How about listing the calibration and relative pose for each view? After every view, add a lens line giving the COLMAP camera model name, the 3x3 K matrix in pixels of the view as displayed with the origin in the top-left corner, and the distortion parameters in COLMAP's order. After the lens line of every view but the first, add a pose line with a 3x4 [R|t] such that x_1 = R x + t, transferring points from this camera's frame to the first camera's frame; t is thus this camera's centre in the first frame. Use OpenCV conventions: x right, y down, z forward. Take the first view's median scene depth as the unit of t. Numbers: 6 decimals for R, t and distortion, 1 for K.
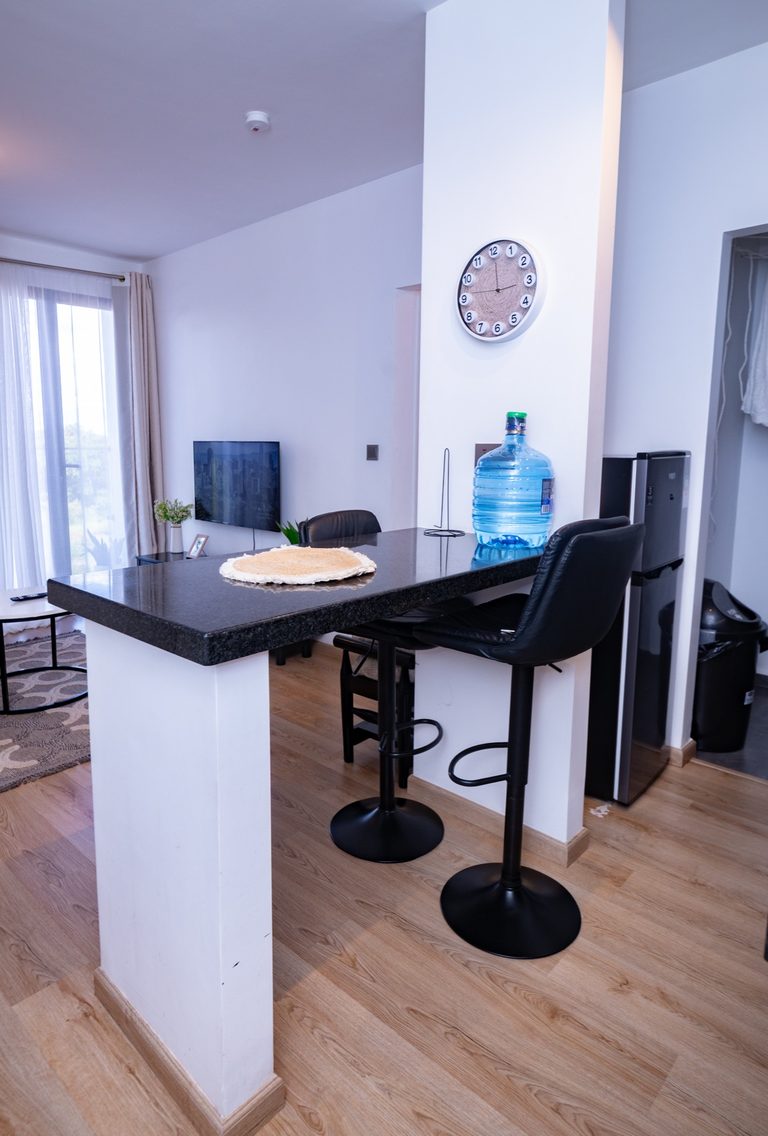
lens RADIAL K [[669.1, 0, 378.1], [0, 669.1, 541.5], [0, 0, 1]] dist [-0.002128, 0.001239]
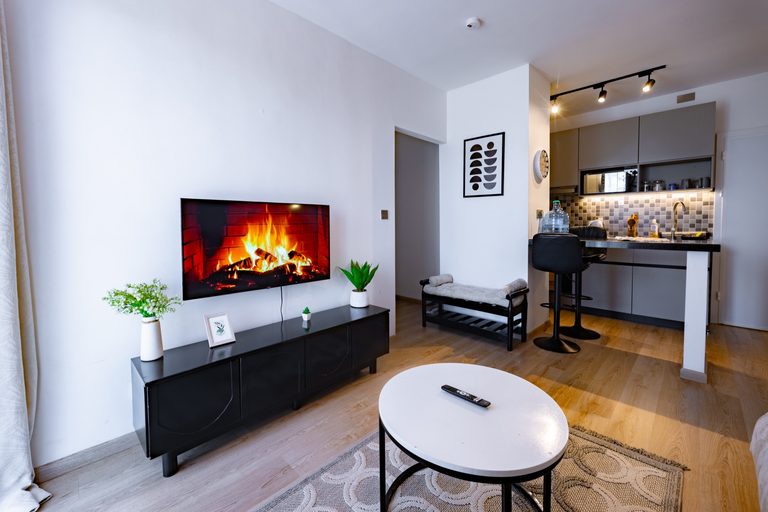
lens RADIAL K [[313.0, 0, 382.0], [0, 313.0, 240.3], [0, 0, 1]] dist [0.000467, 0.000204]
pose [[0.049800, -0.058180, 0.997063, -1.290496], [0.151795, 0.987146, 0.050019, -0.177147], [-0.987157, 0.148858, 0.057991, 1.568302]]
